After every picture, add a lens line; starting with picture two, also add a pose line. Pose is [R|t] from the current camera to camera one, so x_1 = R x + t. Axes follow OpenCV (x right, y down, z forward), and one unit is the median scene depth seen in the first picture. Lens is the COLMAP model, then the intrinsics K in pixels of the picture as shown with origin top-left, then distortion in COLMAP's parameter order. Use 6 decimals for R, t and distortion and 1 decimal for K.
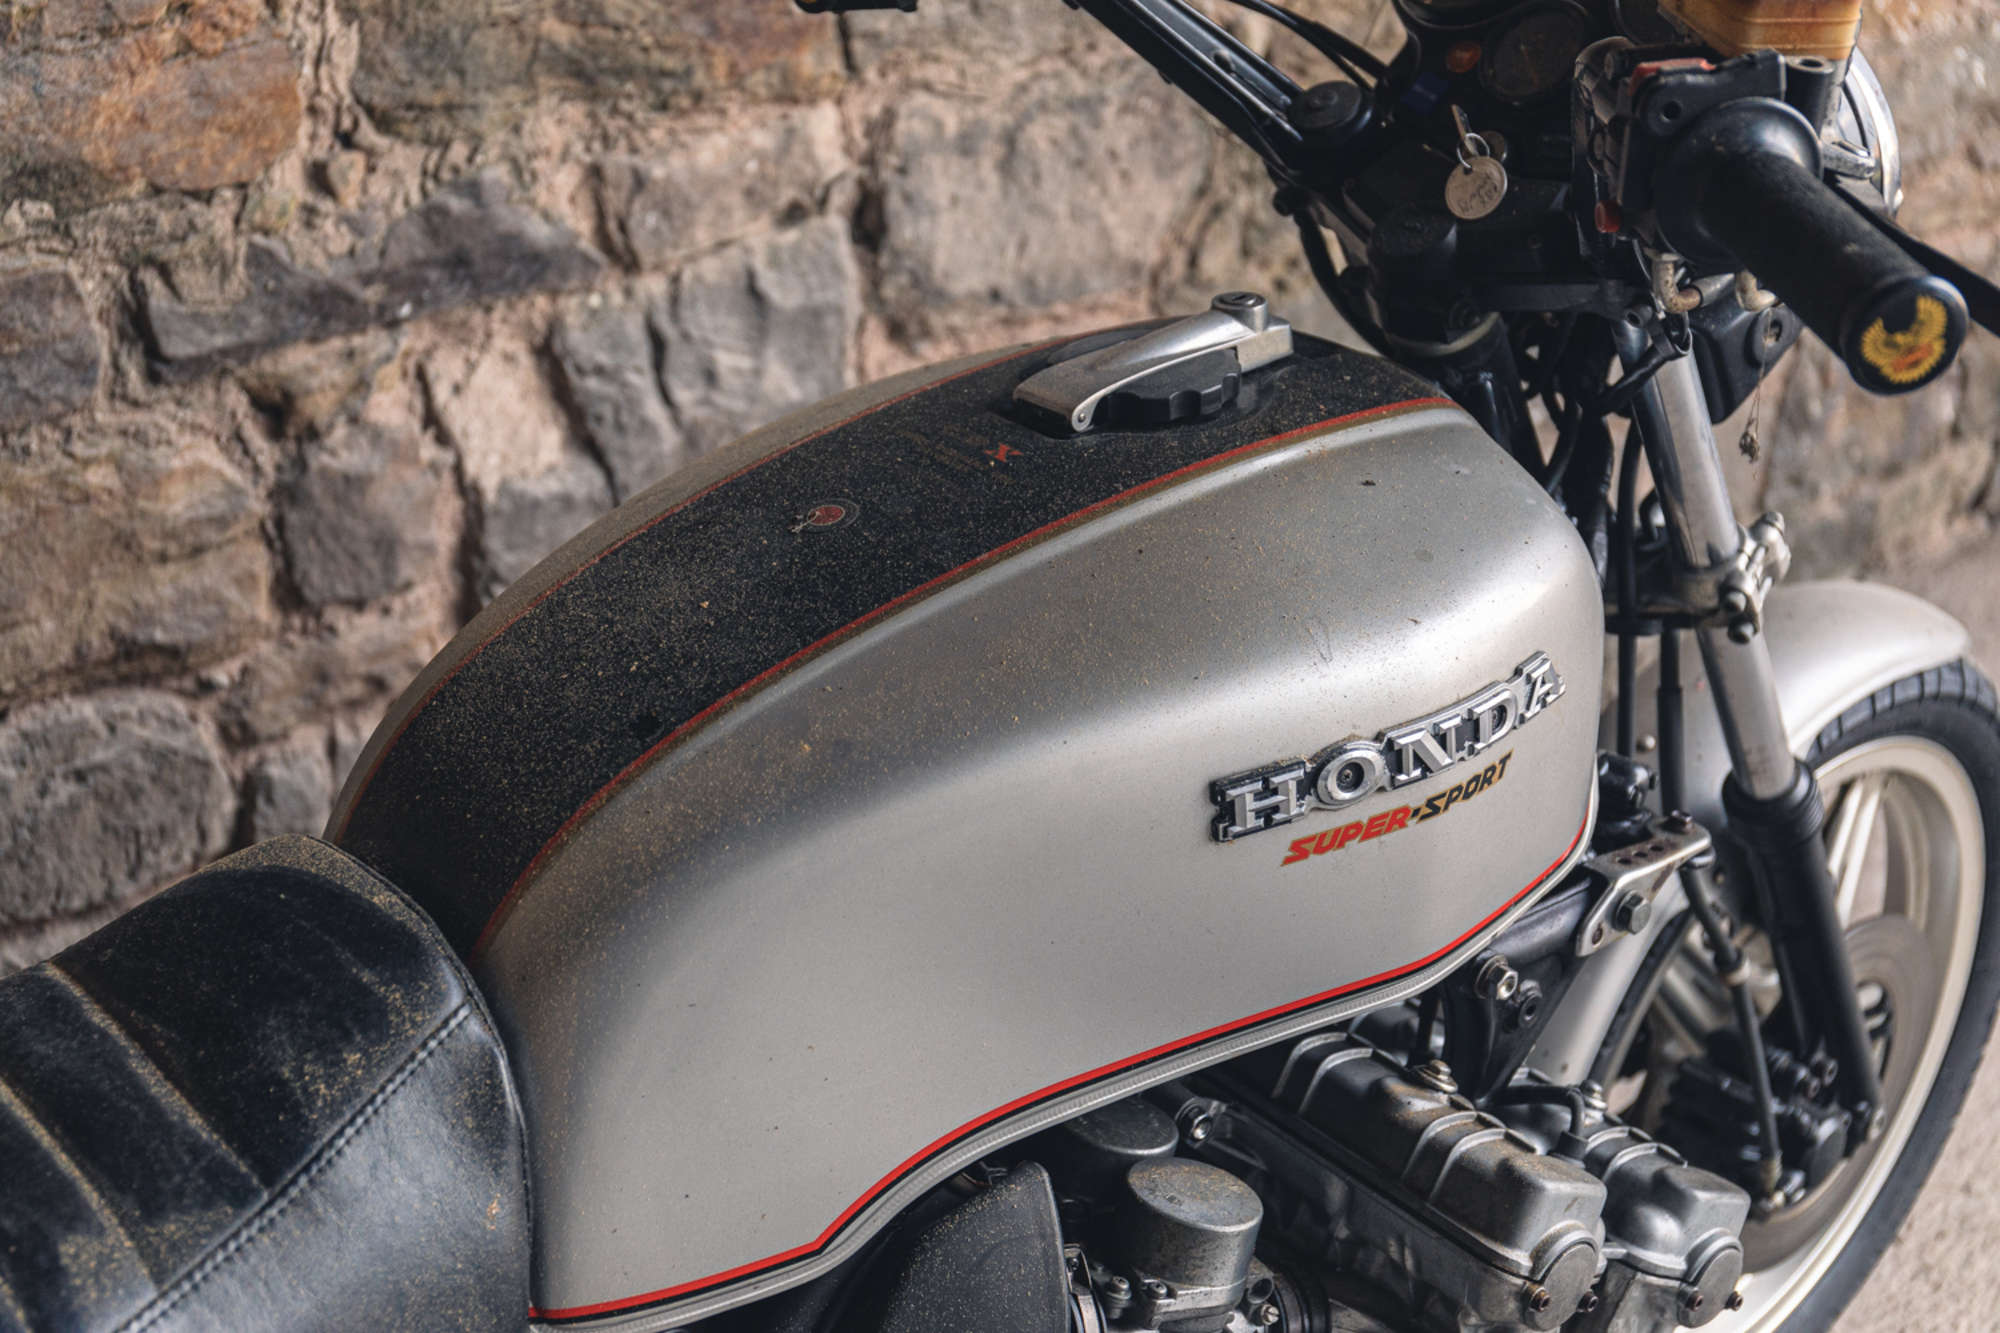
lens RADIAL K [[2515.9, 0, 1000.0], [0, 2515.9, 666.5], [0, 0, 1]] dist [-0.040738, 0.013835]
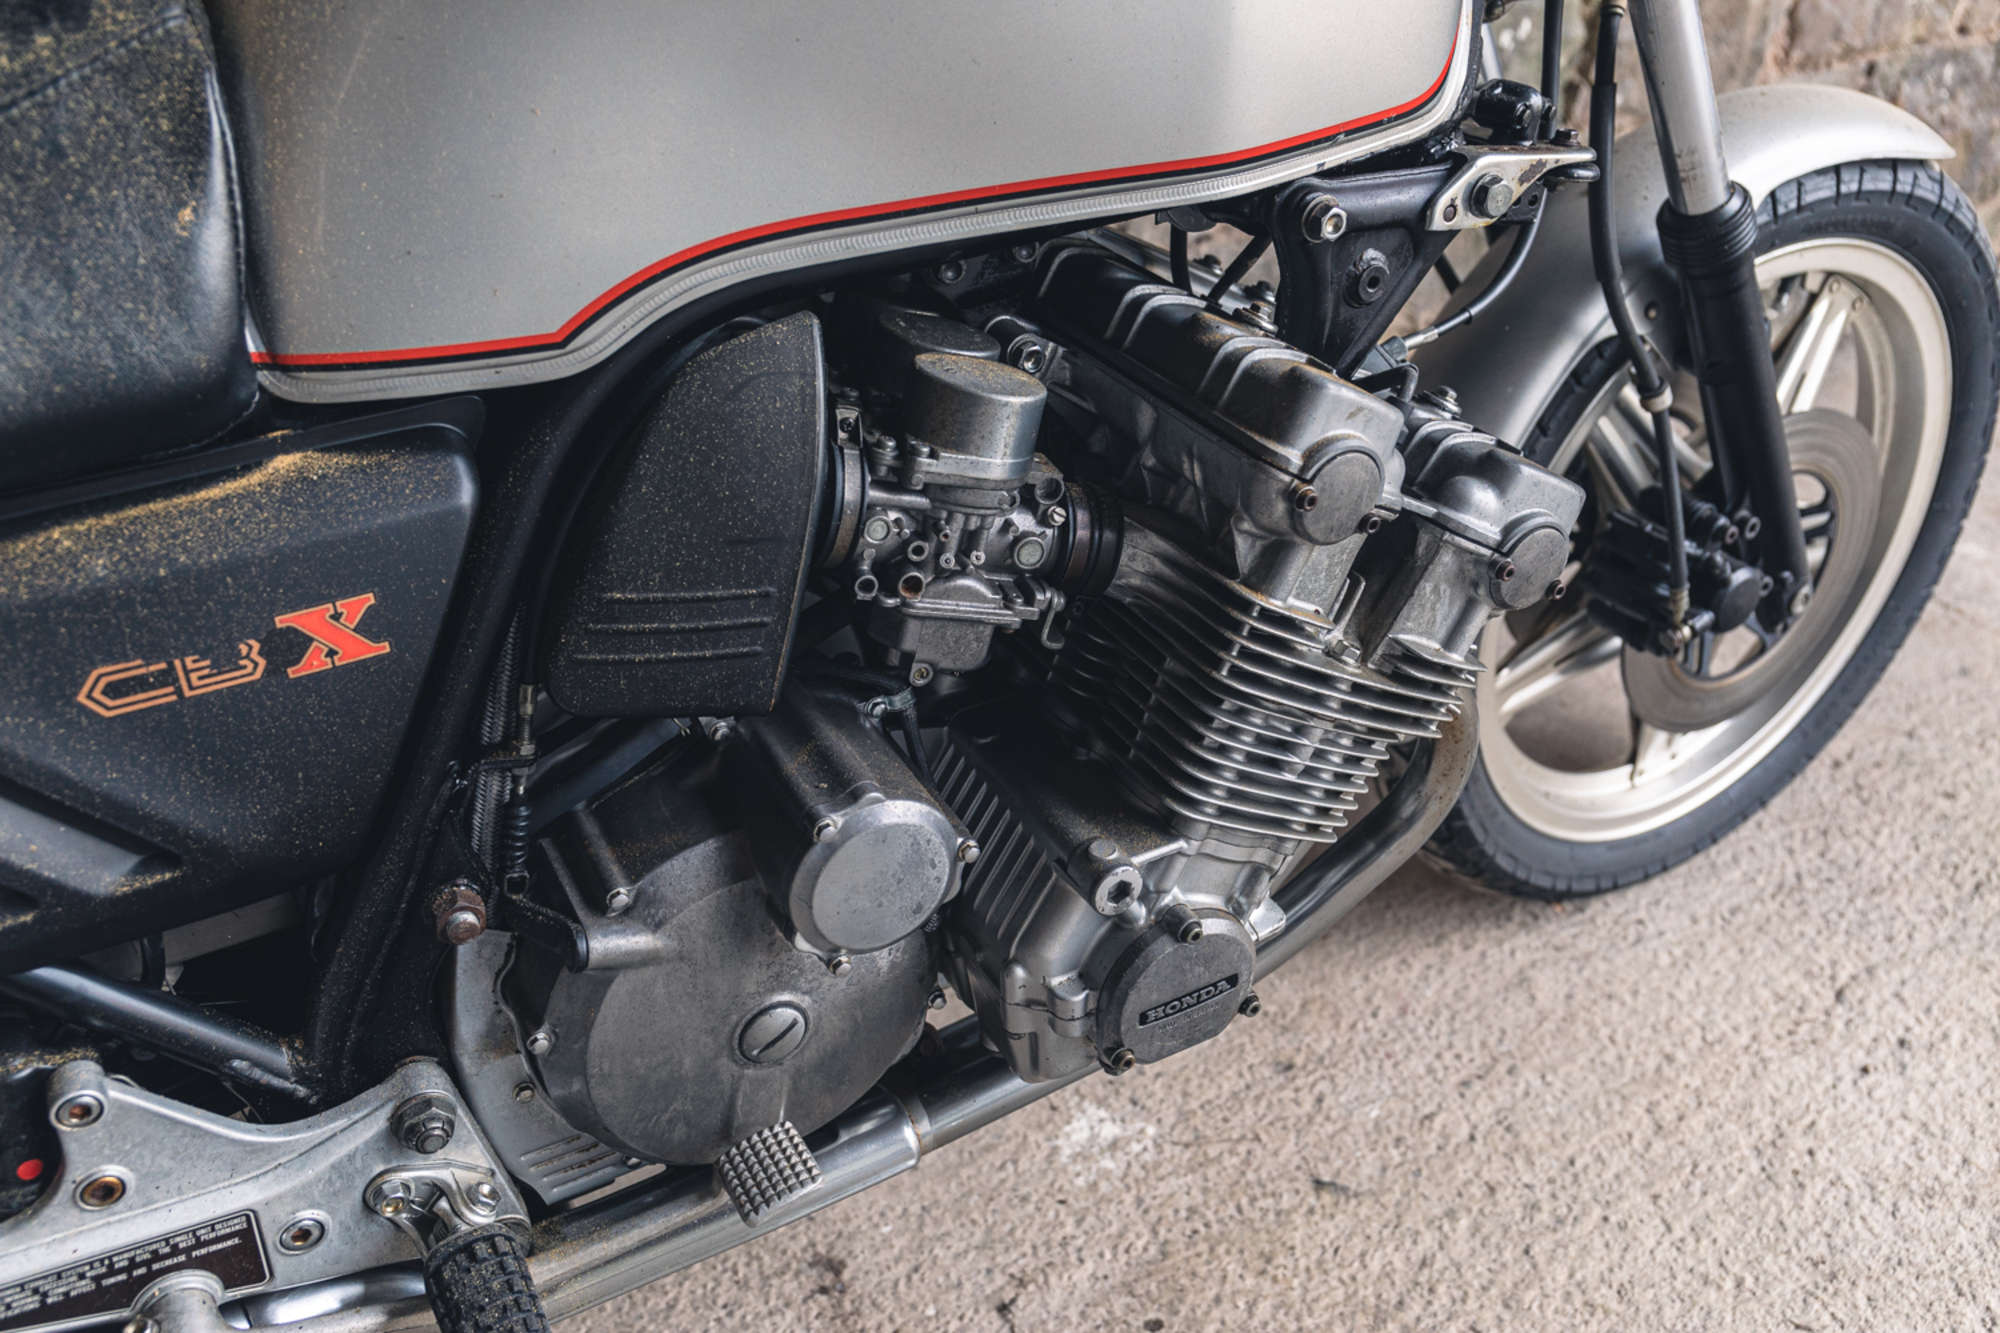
lens RADIAL K [[1661.8, 0, 1000.0], [0, 1661.8, 666.5], [0, 0, 1]] dist [0.023029, 0.004145]
pose [[0.979763, 0.089717, -0.178930, 0.213460], [-0.071996, 0.992052, 0.103194, 0.251564], [0.186766, -0.088223, 0.978435, 0.317283]]
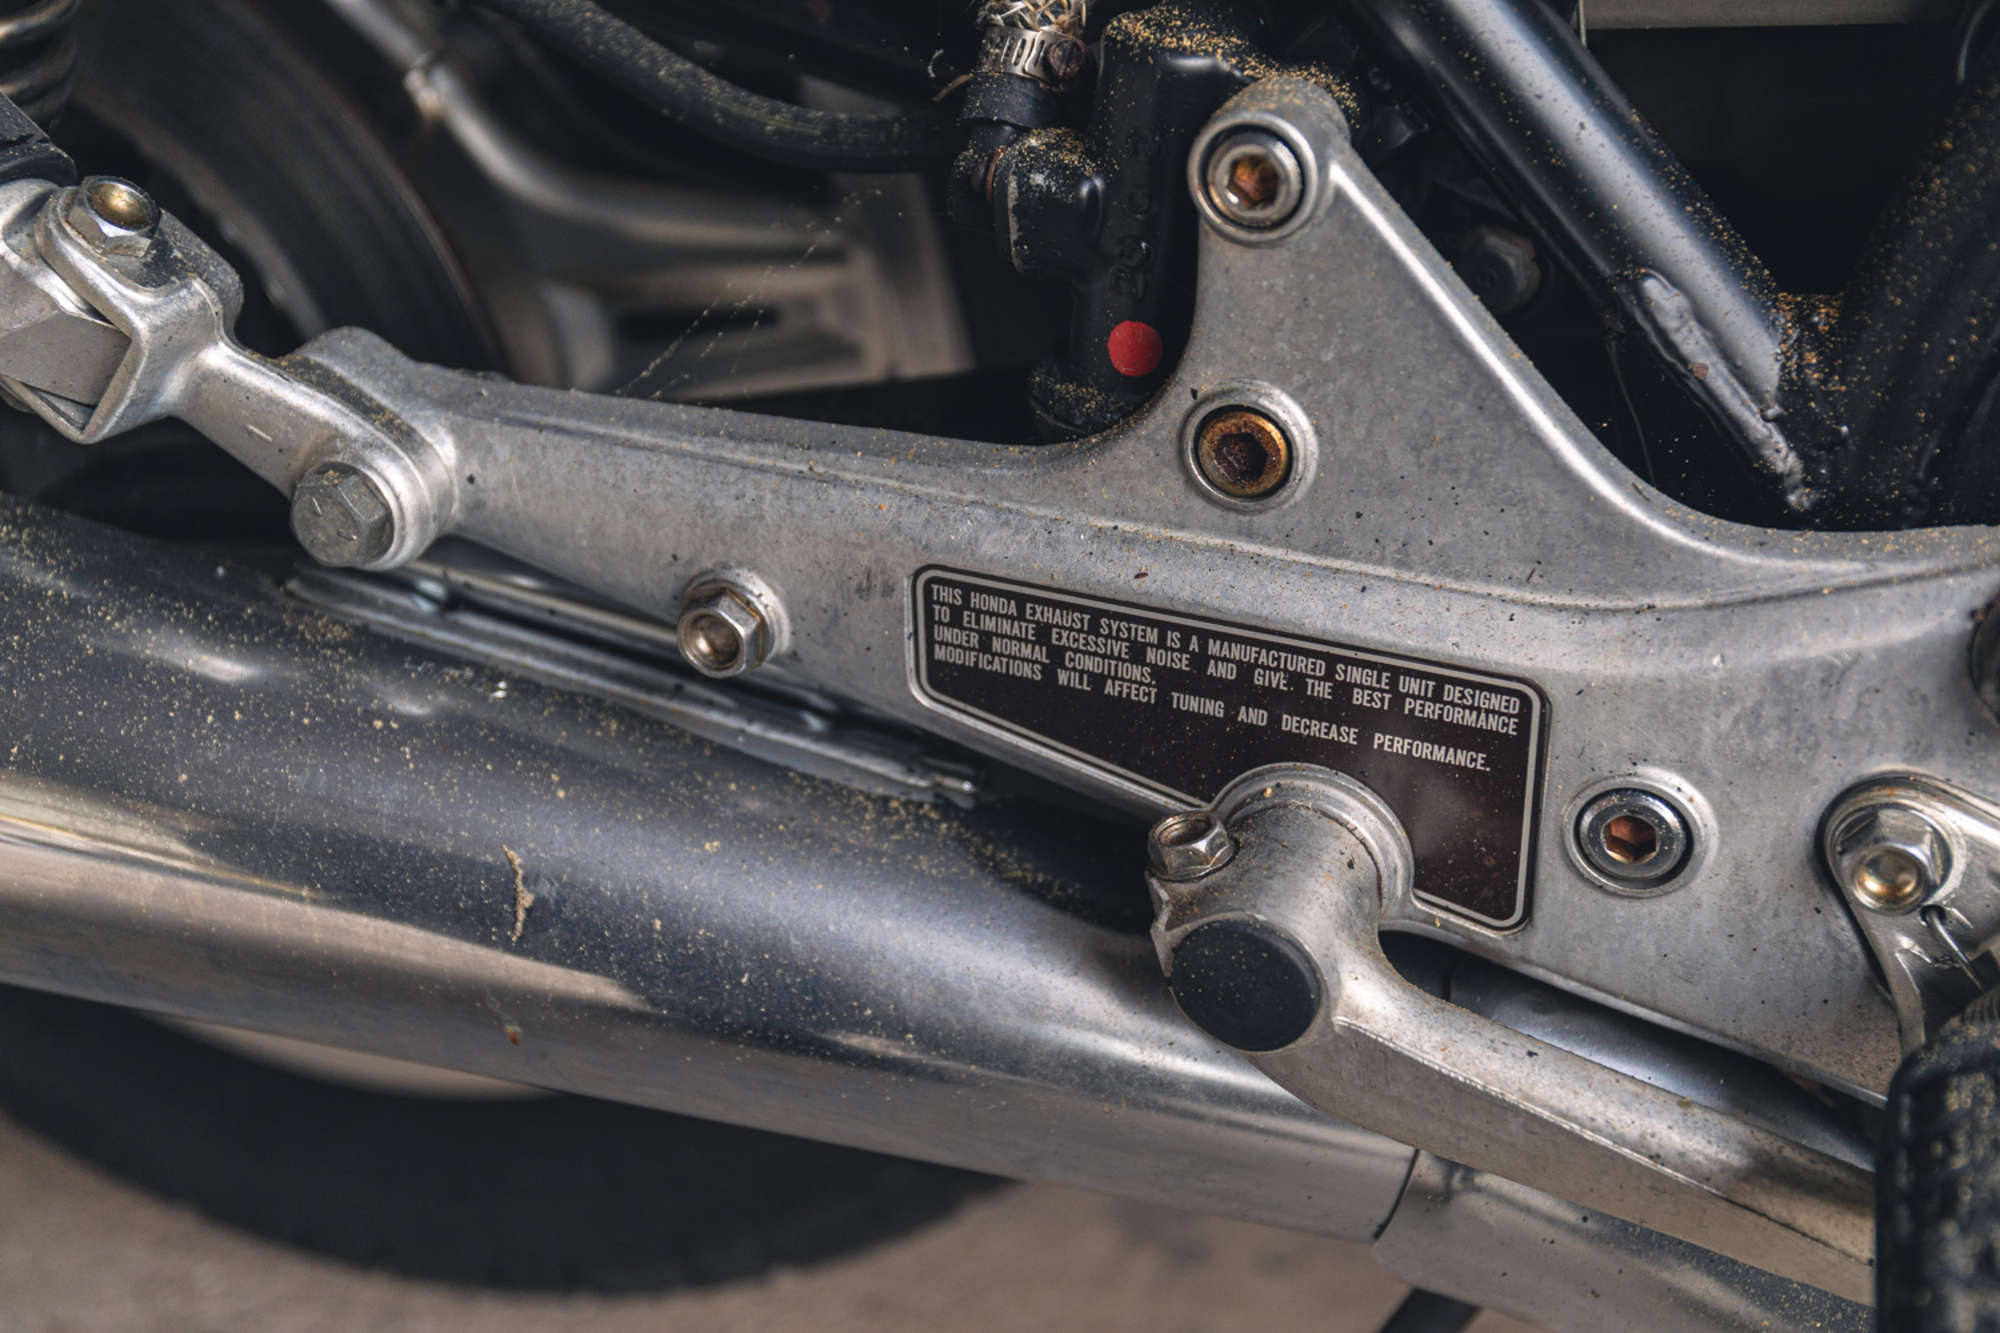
lens RADIAL K [[2482.9, 0, 1000.0], [0, 2482.9, 666.5], [0, 0, 1]] dist [-0.015487, -0.033047]
pose [[0.474922, 0.375518, -0.795886, 0.062981], [-0.311074, 0.917636, 0.247339, 0.495257], [0.823214, 0.130113, 0.552620, 0.641743]]
